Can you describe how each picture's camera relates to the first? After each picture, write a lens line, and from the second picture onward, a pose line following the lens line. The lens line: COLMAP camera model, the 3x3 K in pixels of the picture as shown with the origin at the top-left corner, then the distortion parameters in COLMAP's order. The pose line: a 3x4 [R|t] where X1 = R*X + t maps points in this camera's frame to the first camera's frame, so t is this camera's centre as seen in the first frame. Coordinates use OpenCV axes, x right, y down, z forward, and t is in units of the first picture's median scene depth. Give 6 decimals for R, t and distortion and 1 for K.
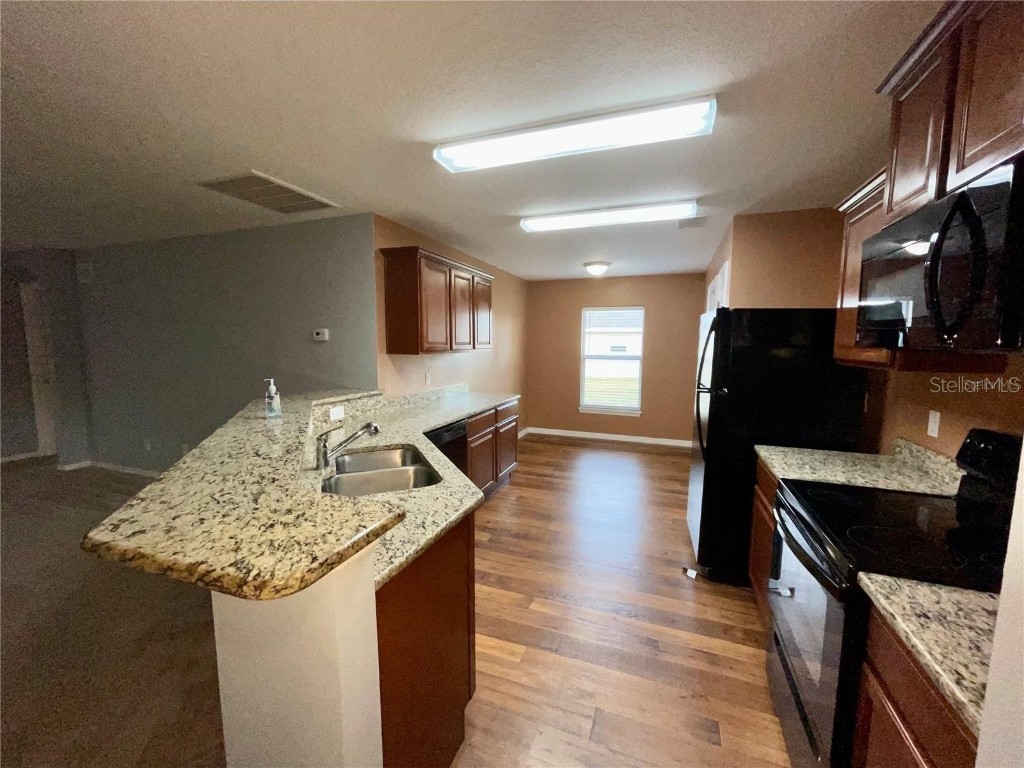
lens RADIAL K [[410.5, 0, 517.2], [0, 410.5, 387.7], [0, 0, 1]] dist [-0.004321, 0.000154]
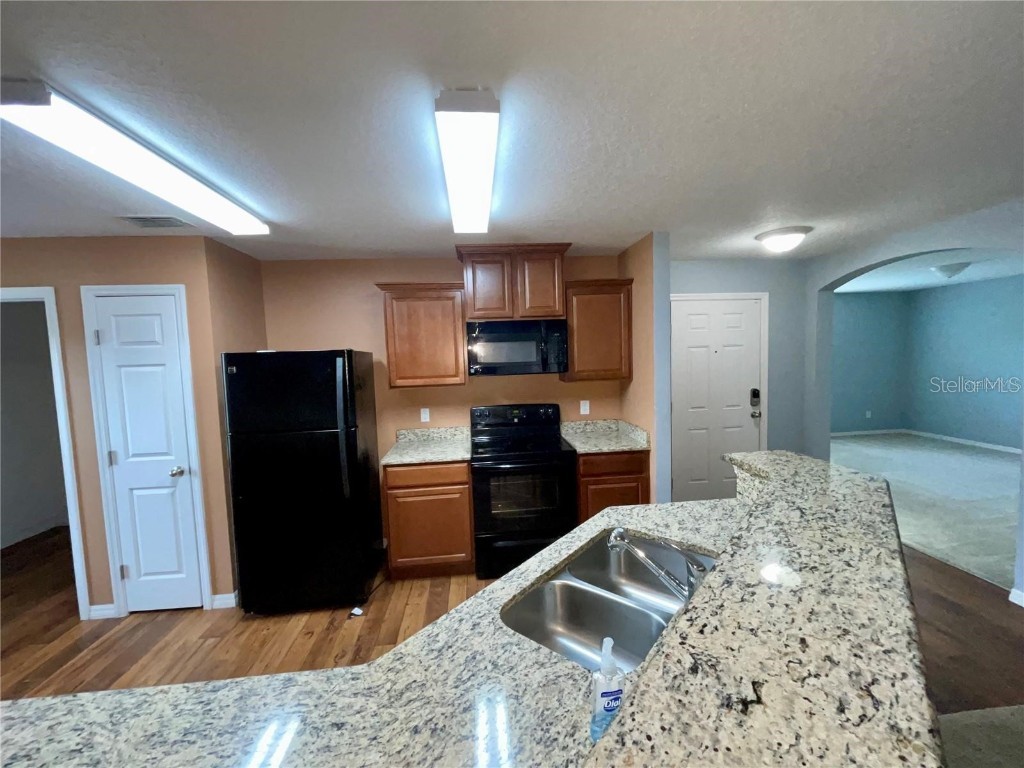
lens RADIAL K [[410.5, 0, 504.3], [0, 410.5, 382.3], [0, 0, 1]] dist [-0.004321, 0.000154]
pose [[-0.414308, -0.056954, 0.908353, -1.449105], [0.135784, 0.983003, 0.123566, -0.415016], [-0.899951, 0.174534, -0.399532, 2.363190]]
